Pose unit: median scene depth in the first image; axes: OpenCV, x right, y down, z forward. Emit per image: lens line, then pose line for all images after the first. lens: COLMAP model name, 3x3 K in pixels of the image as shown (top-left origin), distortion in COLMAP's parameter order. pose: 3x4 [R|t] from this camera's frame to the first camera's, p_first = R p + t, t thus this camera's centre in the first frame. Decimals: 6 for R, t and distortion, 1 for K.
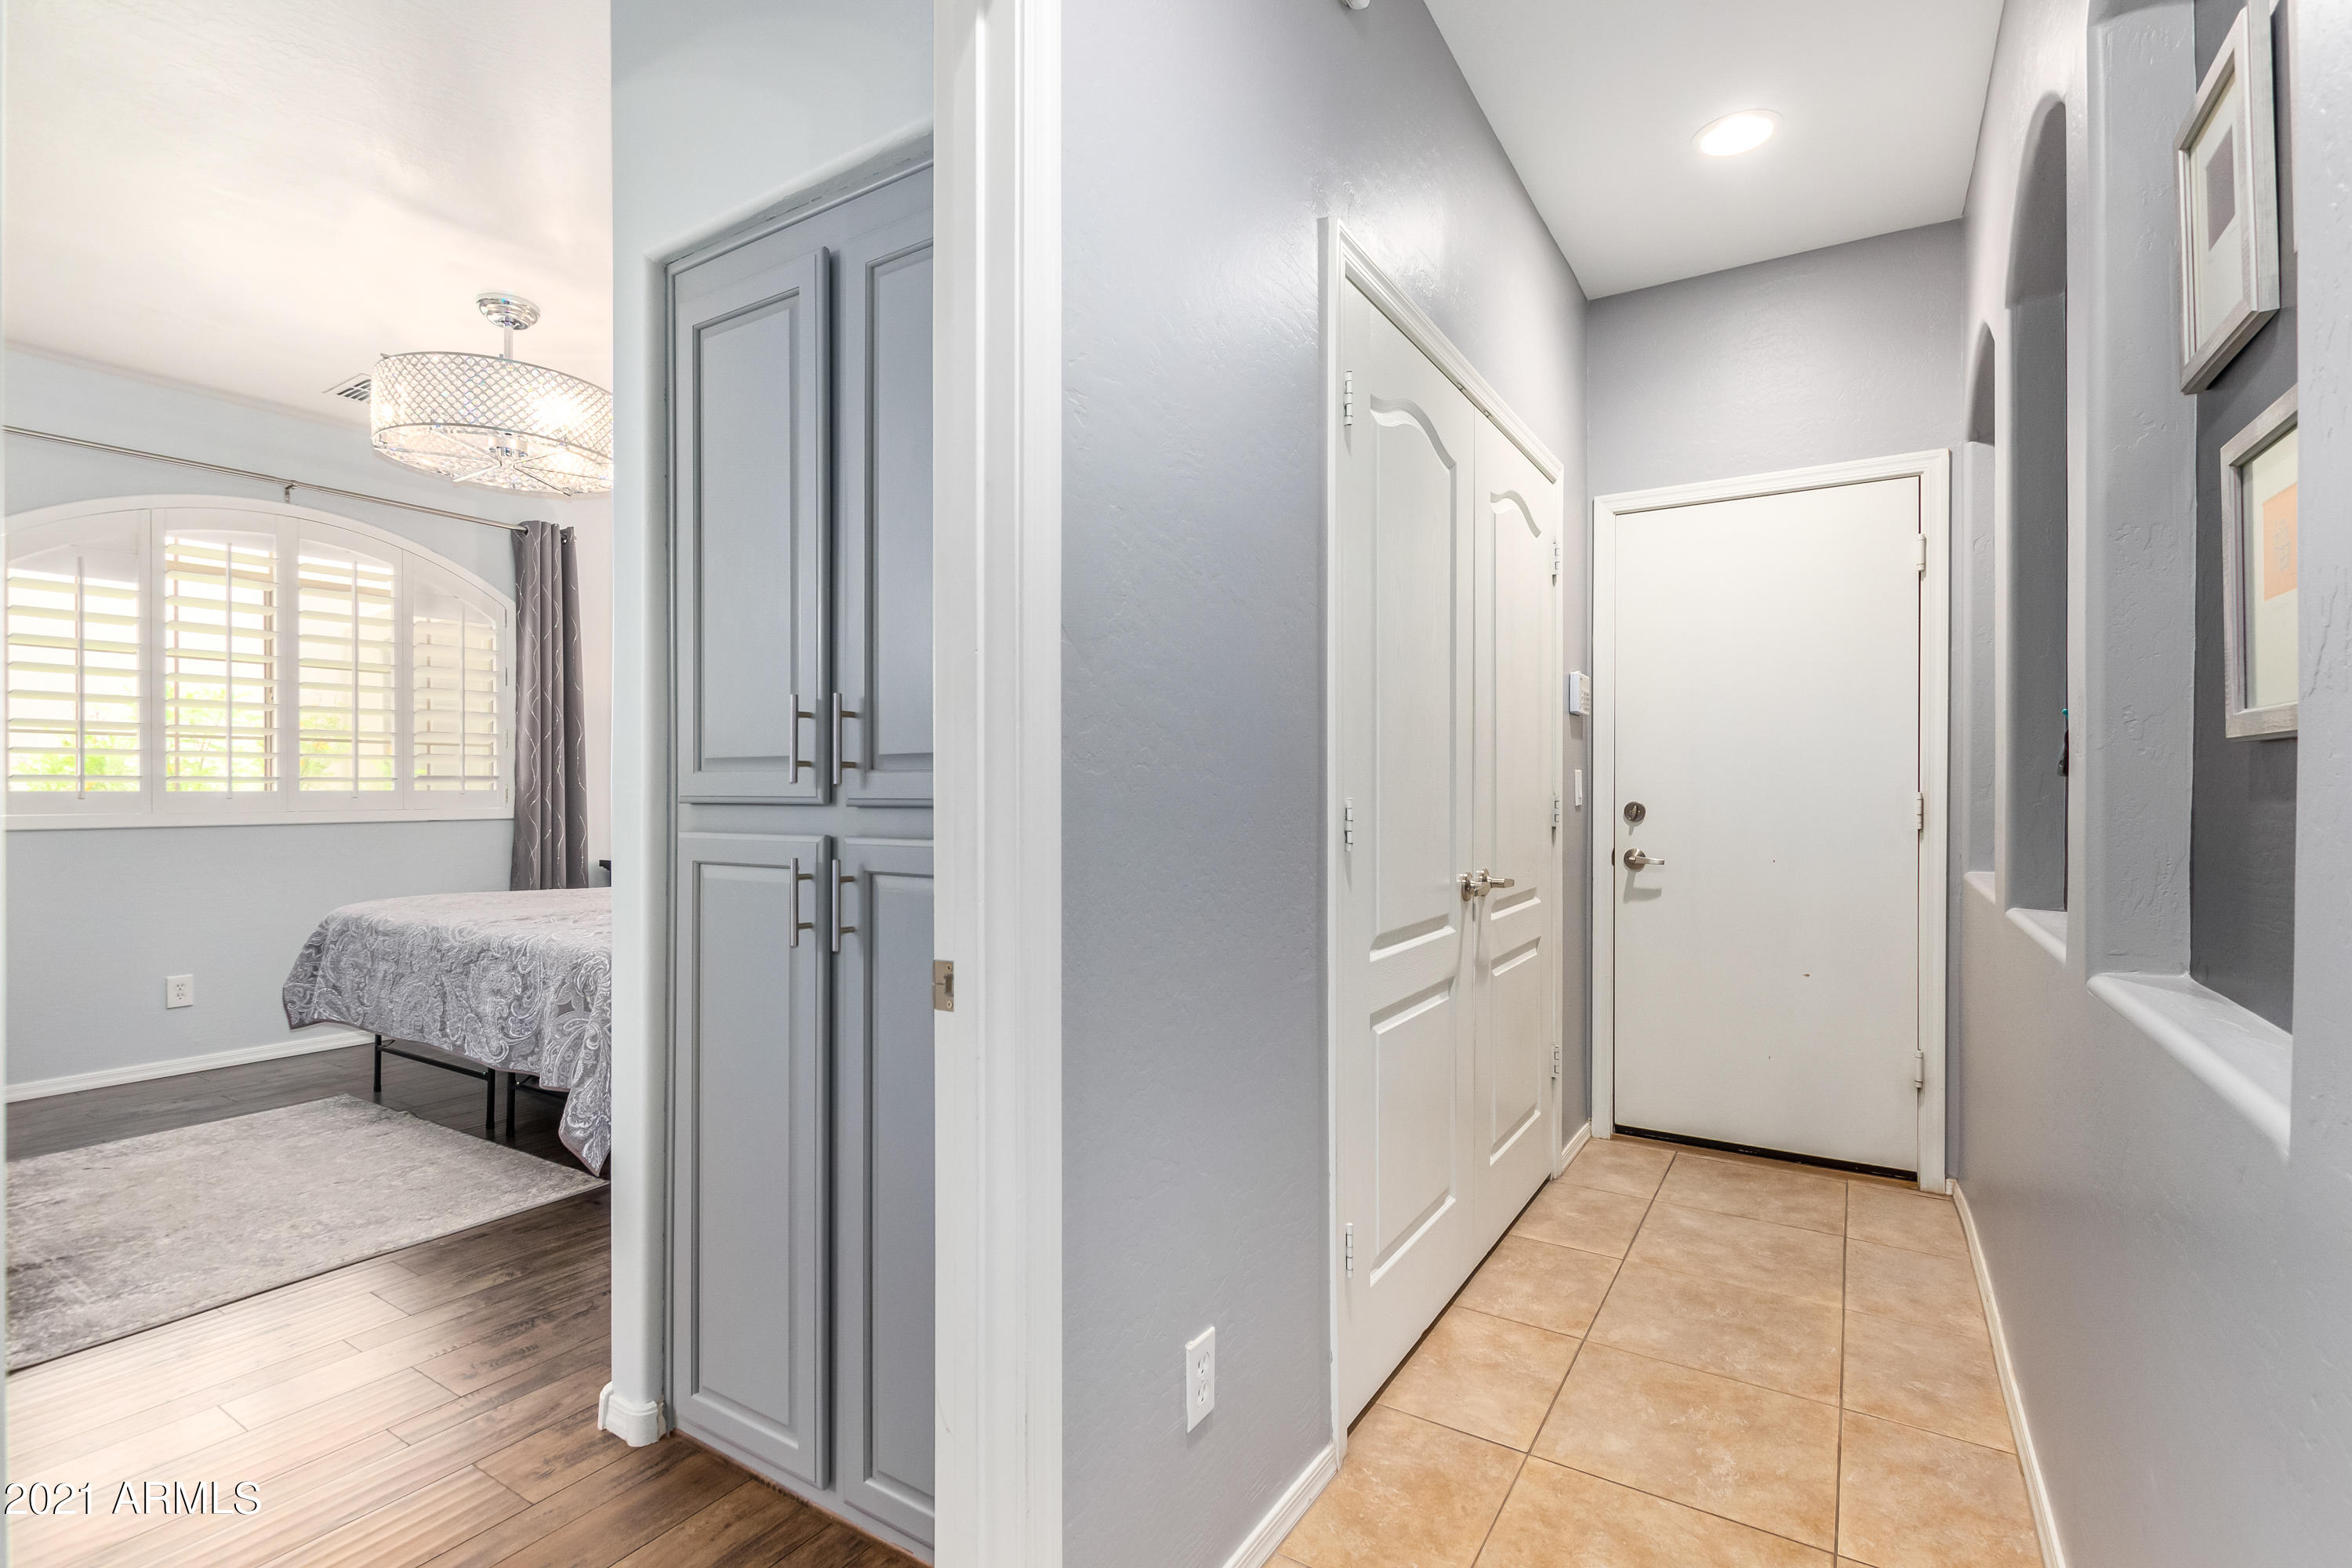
lens RADIAL K [[1083.5, 0, 1196.2], [0, 1083.5, 797.9], [0, 0, 1]] dist [0.012077, -0.004460]
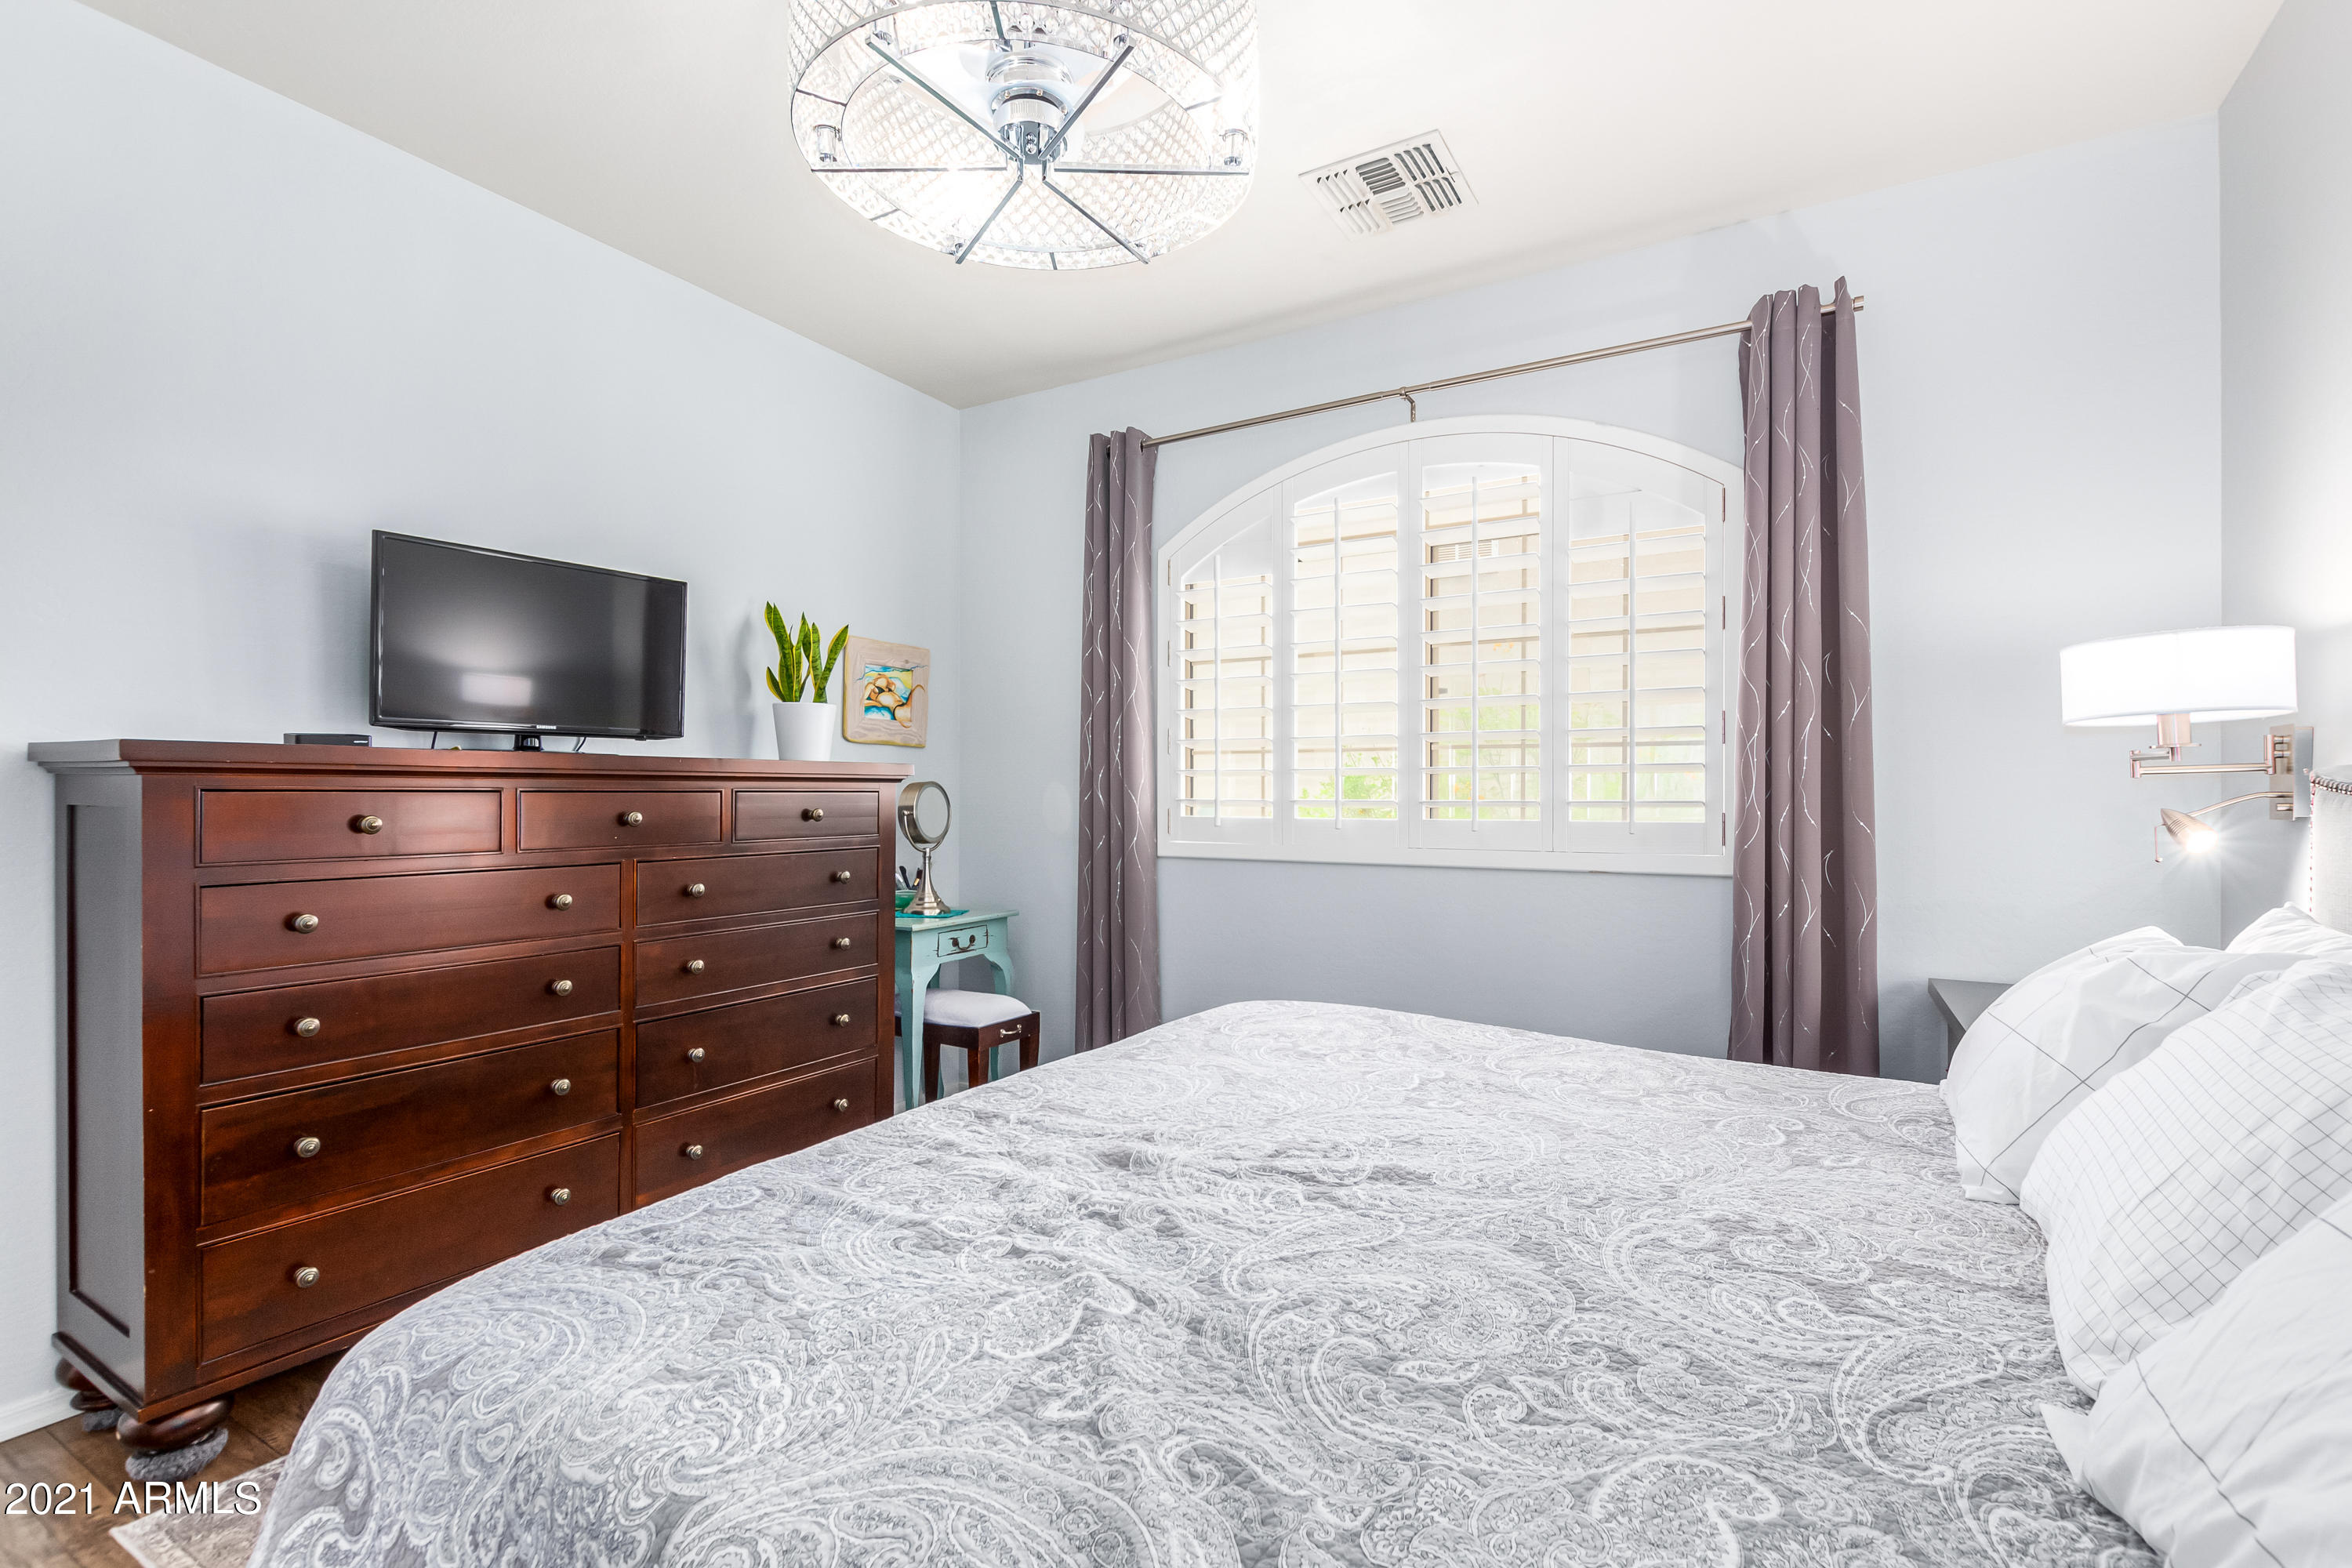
lens RADIAL K [[1083.5, 0, 1158.8], [0, 1083.5, 778.6], [0, 0, 1]] dist [0.012077, -0.004460]
pose [[0.012834, -0.014321, -0.999815, -0.151014], [-0.007658, 0.999867, -0.014420, -0.028115], [0.999888, 0.007842, 0.012723, 1.071990]]
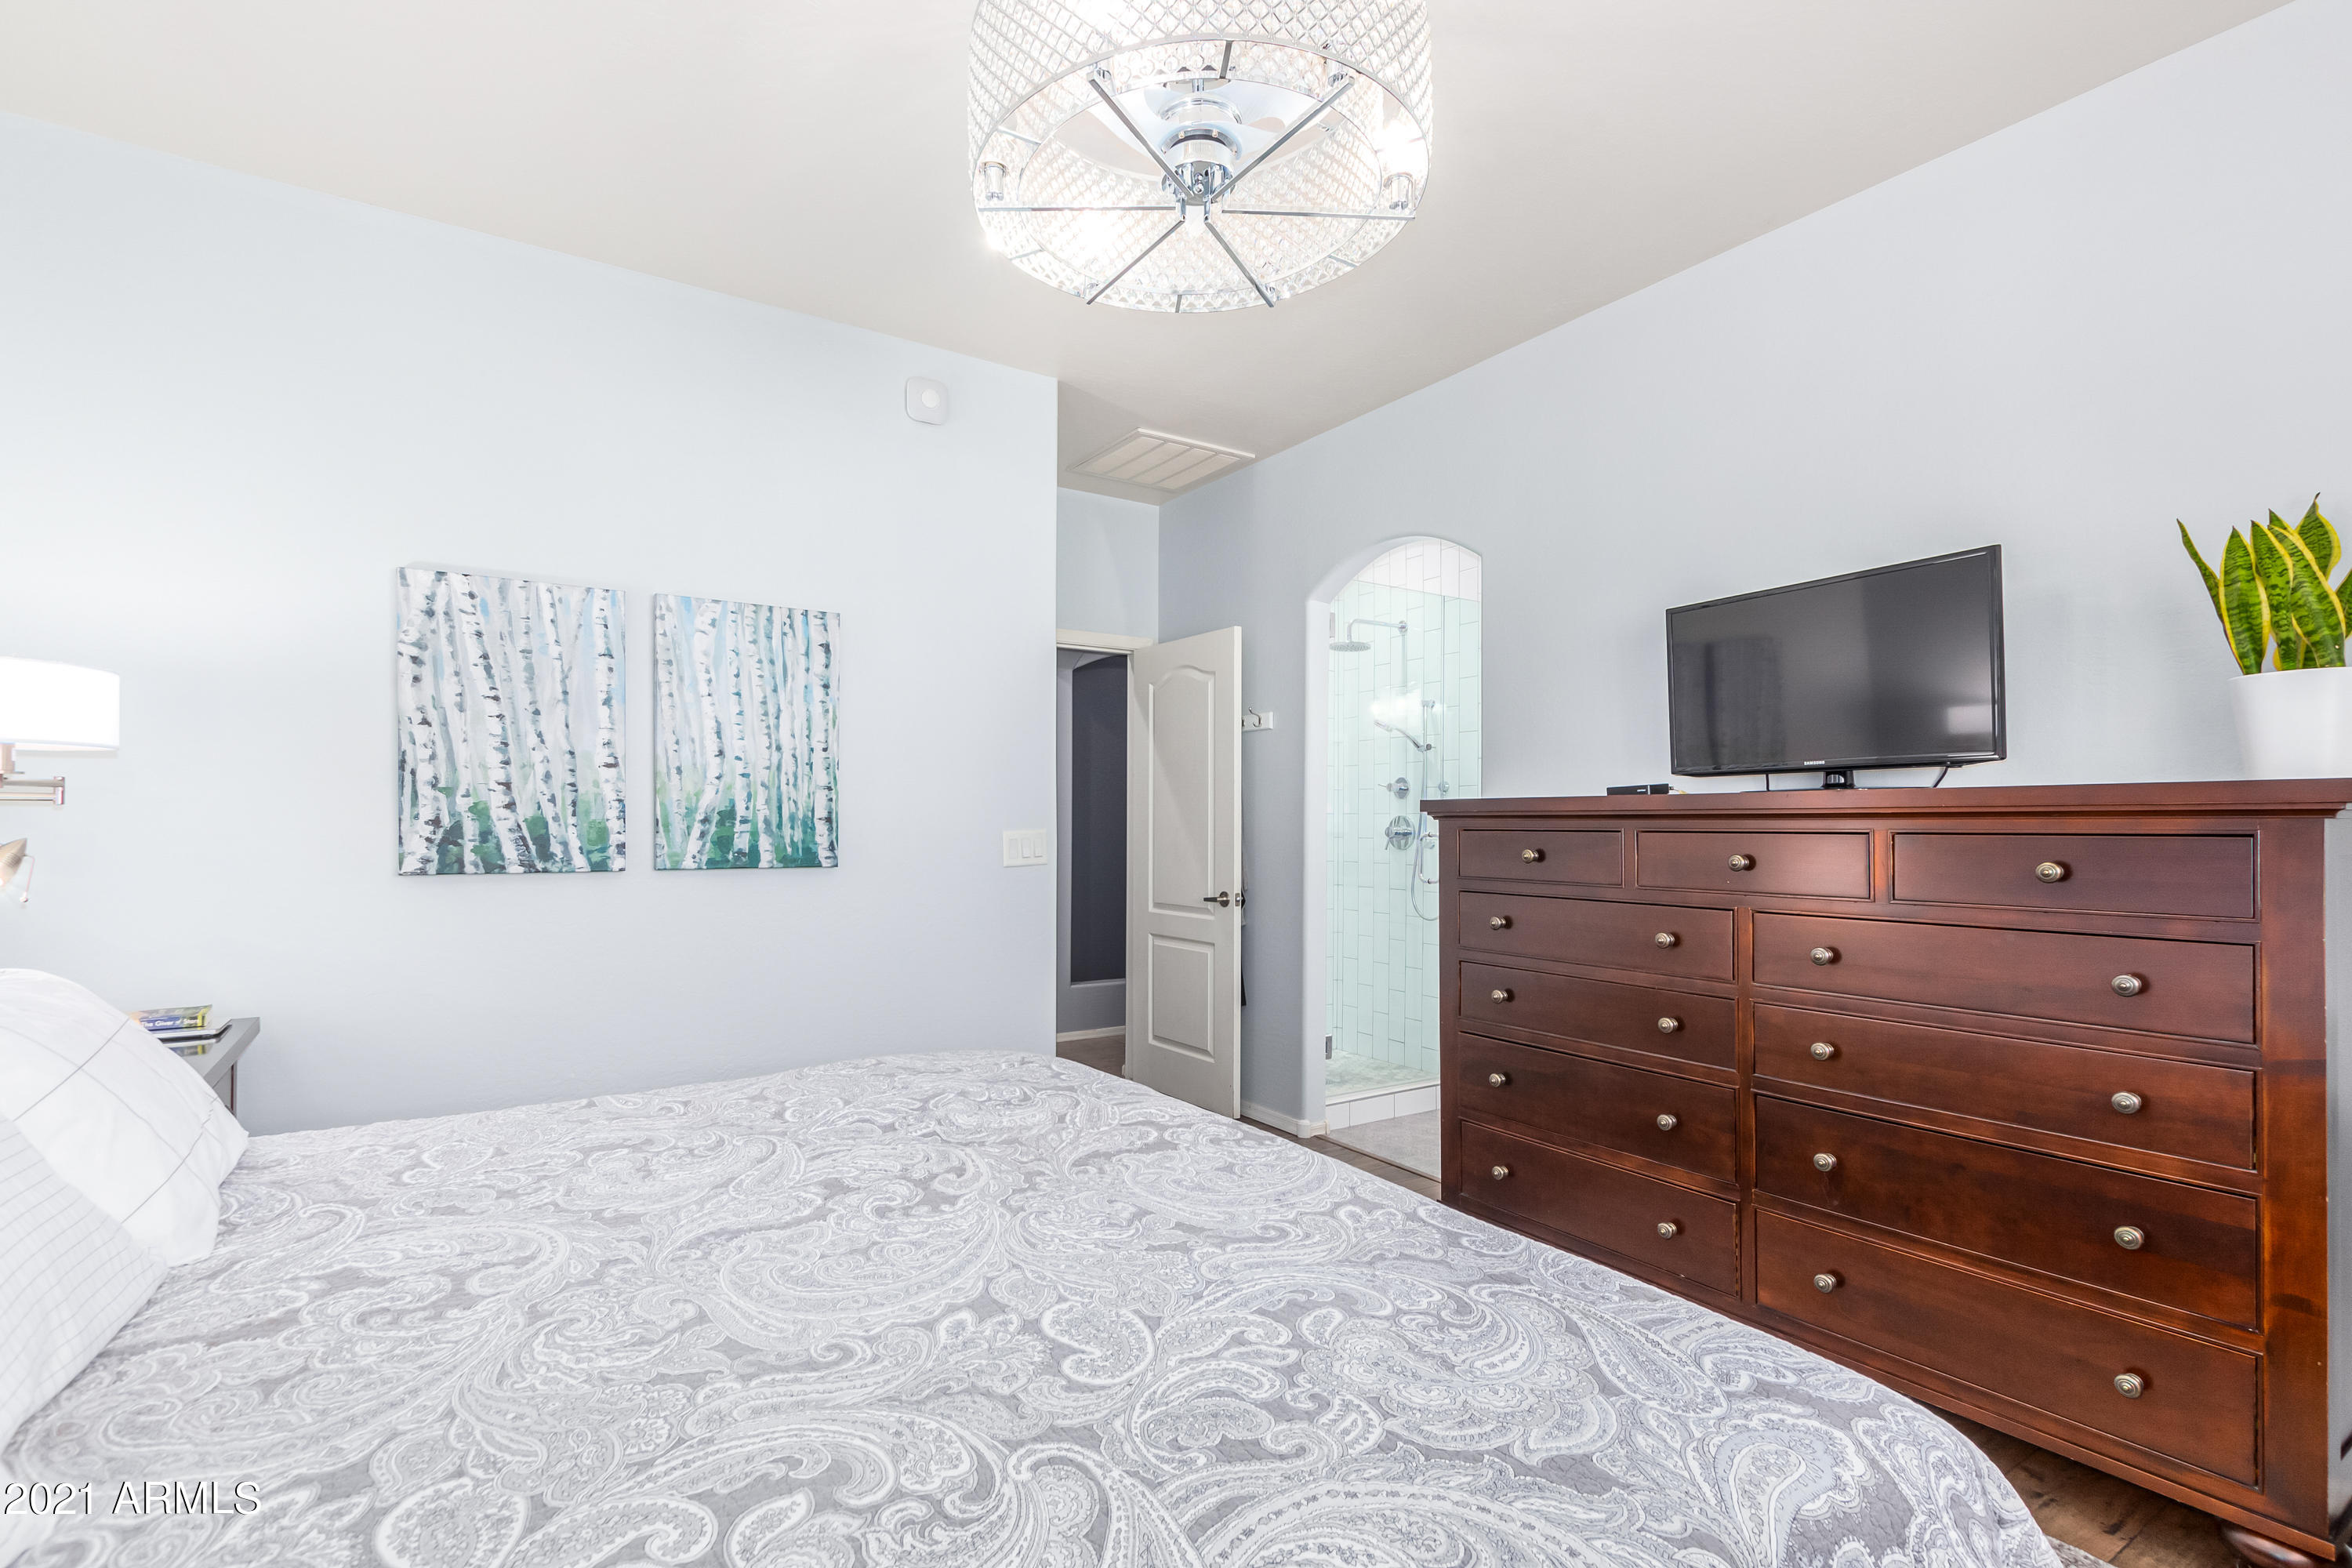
lens RADIAL K [[1083.5, 0, 1167.2], [0, 1083.5, 783.0], [0, 0, 1]] dist [0.012077, -0.004460]
pose [[-0.904913, 0.010392, 0.425469, -0.848308], [-0.004017, 0.999449, -0.032955, -0.034149], [-0.425577, -0.031531, -0.904373, 1.478129]]
